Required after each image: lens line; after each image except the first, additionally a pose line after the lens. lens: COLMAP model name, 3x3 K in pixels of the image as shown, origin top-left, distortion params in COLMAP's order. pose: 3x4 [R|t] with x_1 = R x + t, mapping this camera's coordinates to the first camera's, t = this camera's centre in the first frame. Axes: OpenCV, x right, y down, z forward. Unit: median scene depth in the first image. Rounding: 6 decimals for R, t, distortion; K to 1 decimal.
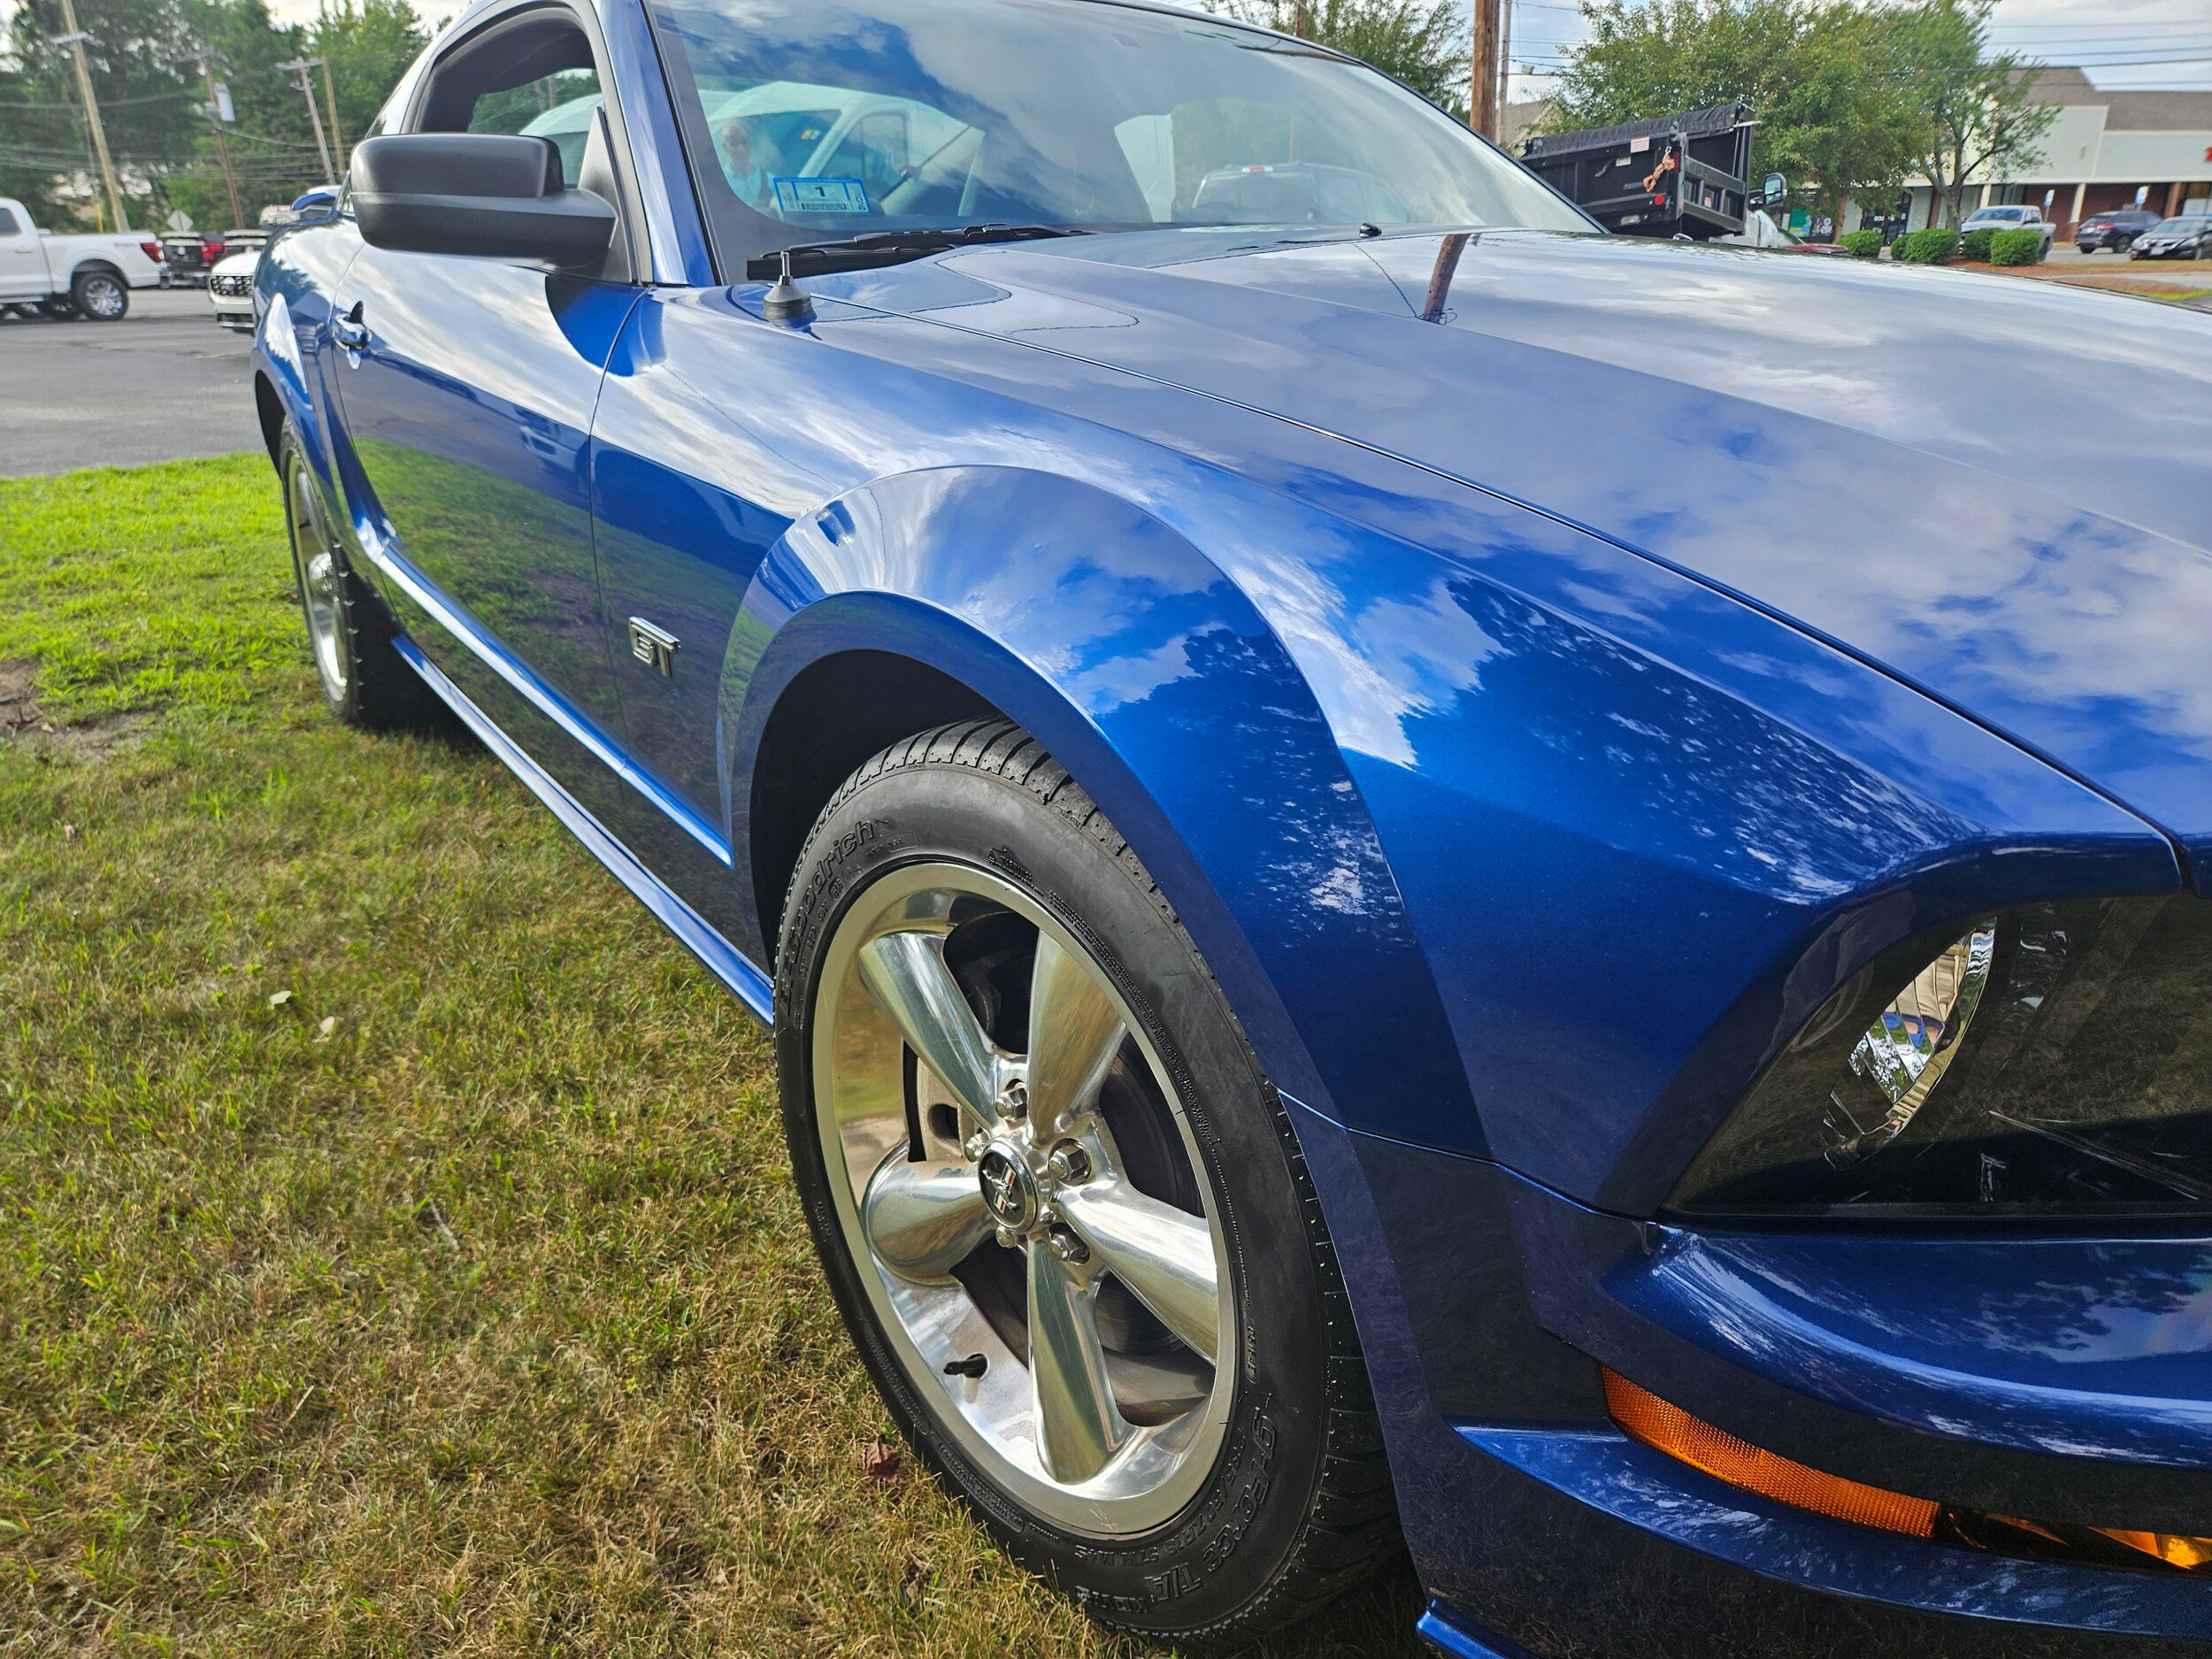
lens RADIAL K [[1535.5, 0, 1078.3], [0, 1535.5, 835.9], [0, 0, 1]] dist [0.077523, -0.070925]
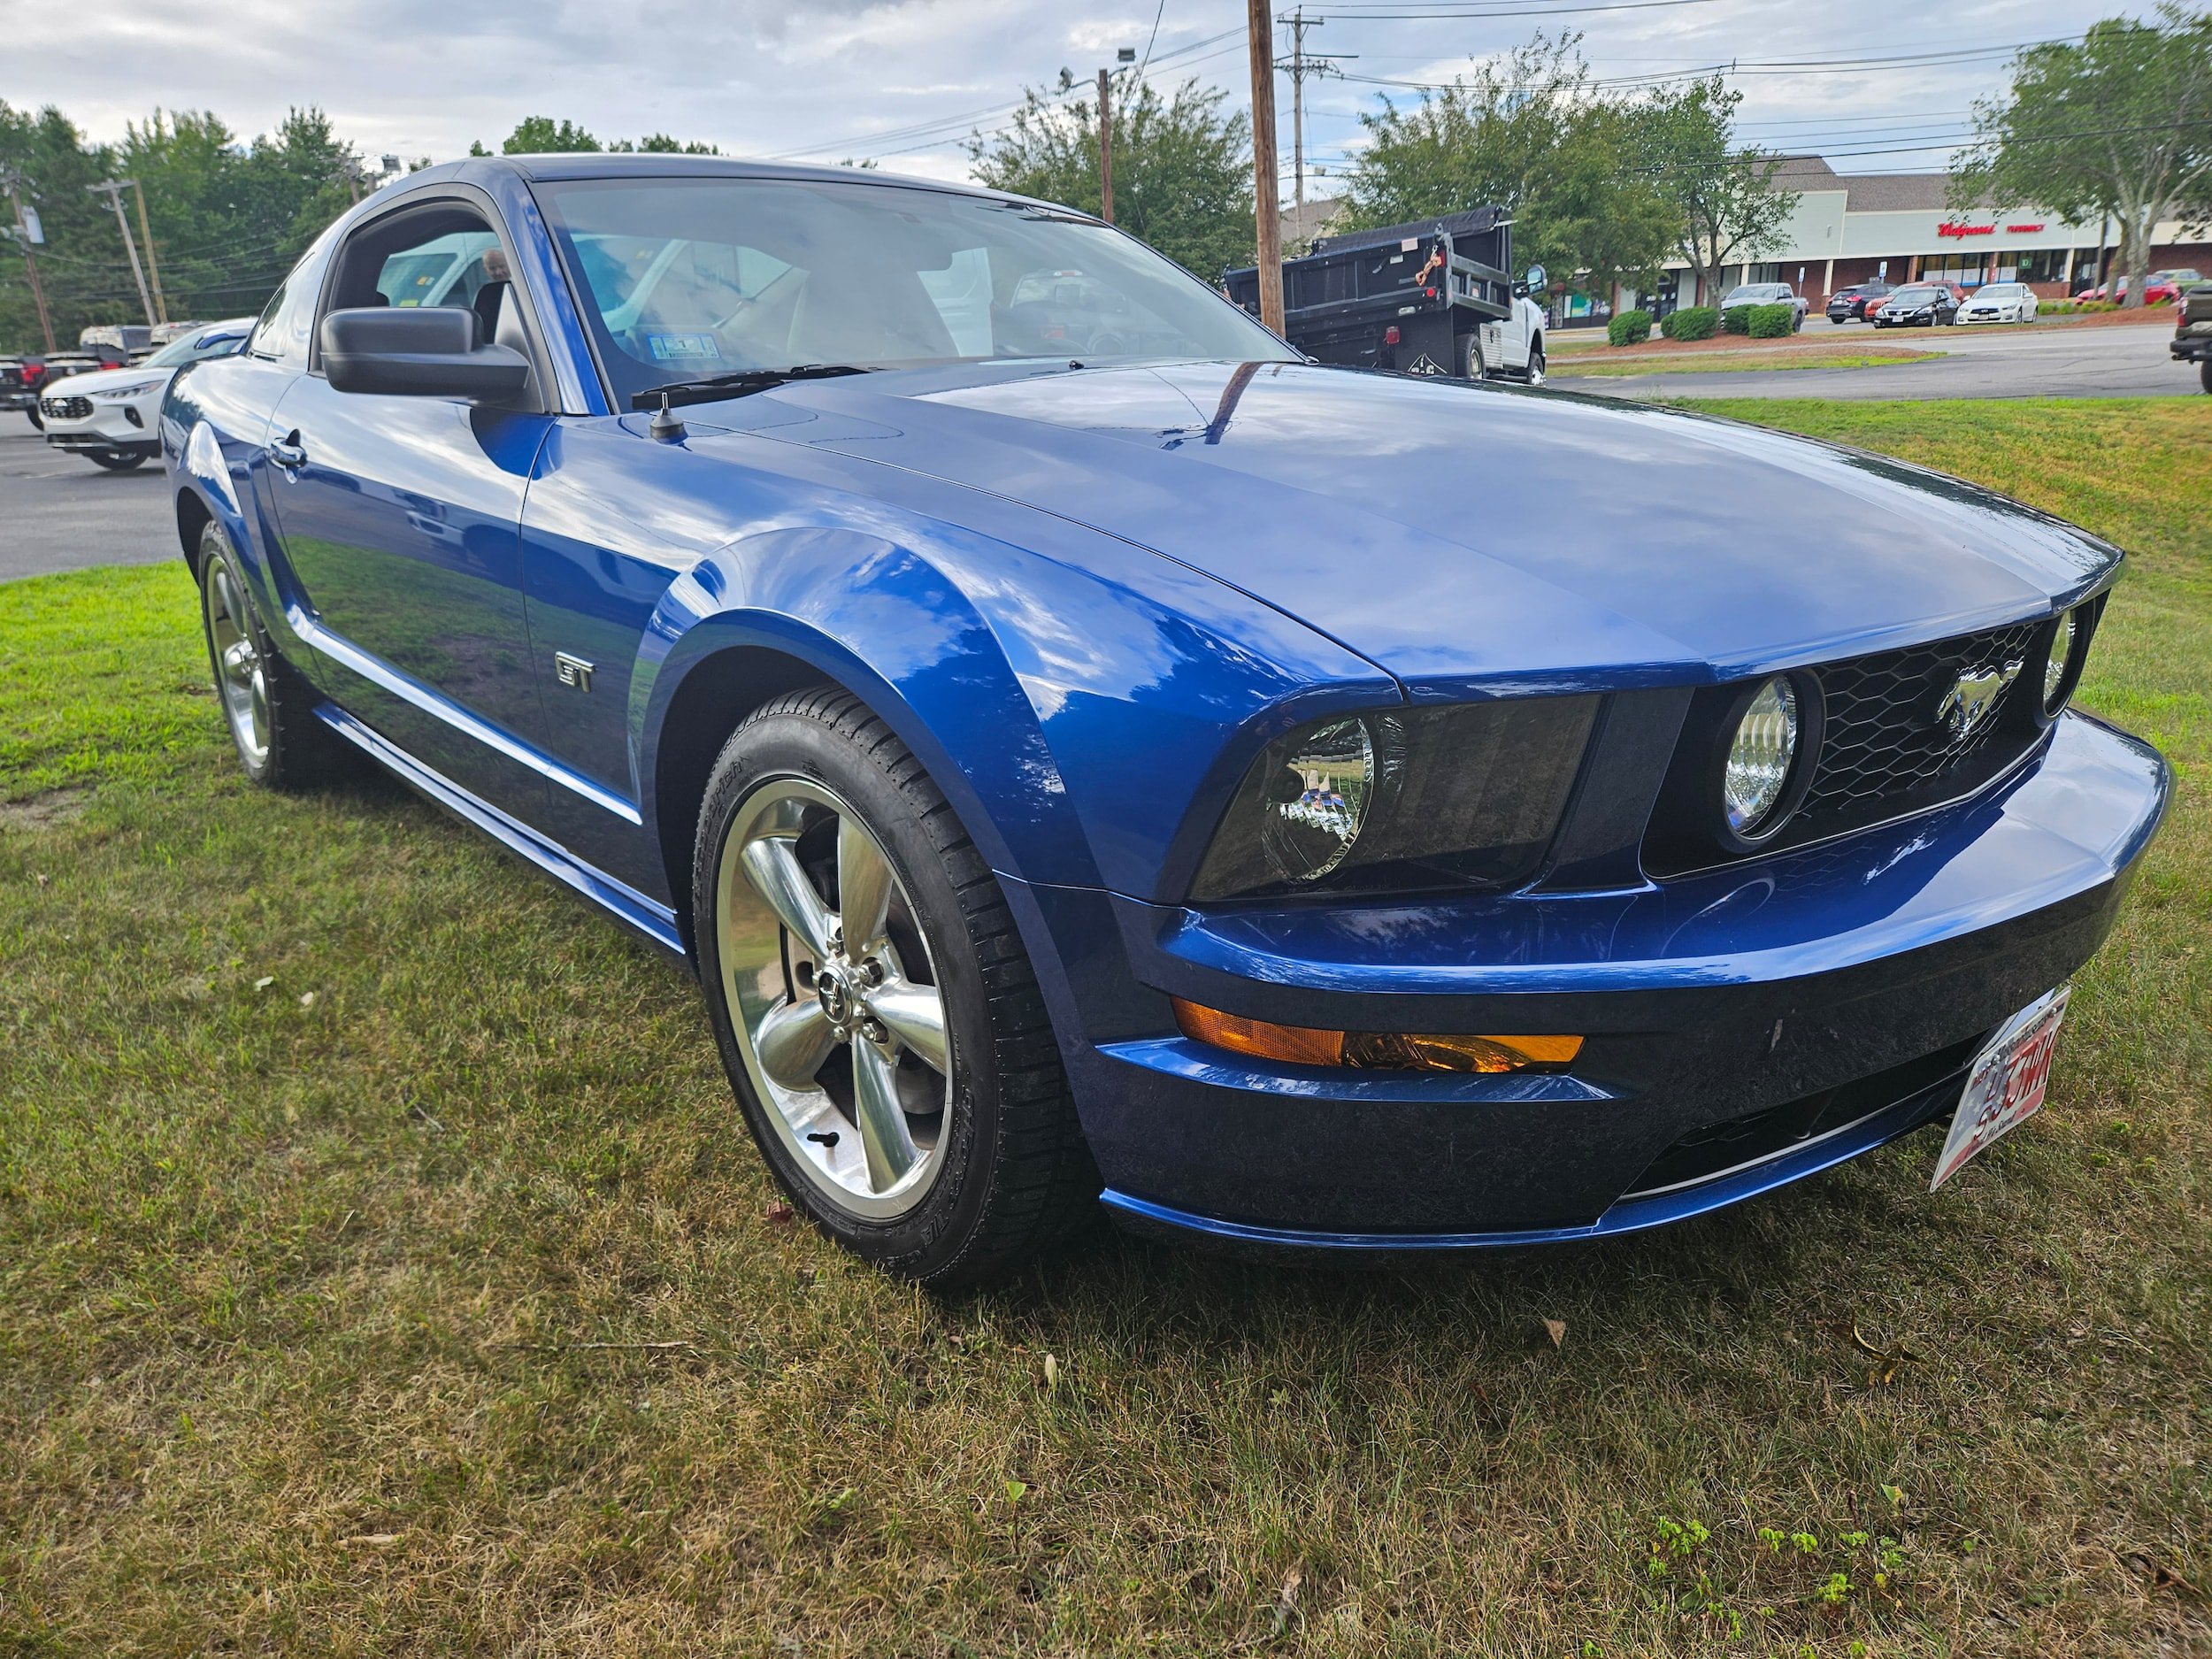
lens RADIAL K [[1580.5, 0, 1106.0], [0, 1580.5, 829.5], [0, 0, 1]] dist [0.060783, -0.037604]
pose [[0.993151, -0.058704, 0.101015, 0.021895], [0.064751, 0.996234, -0.057663, 0.067749], [-0.097250, 0.063809, 0.993212, -0.231583]]
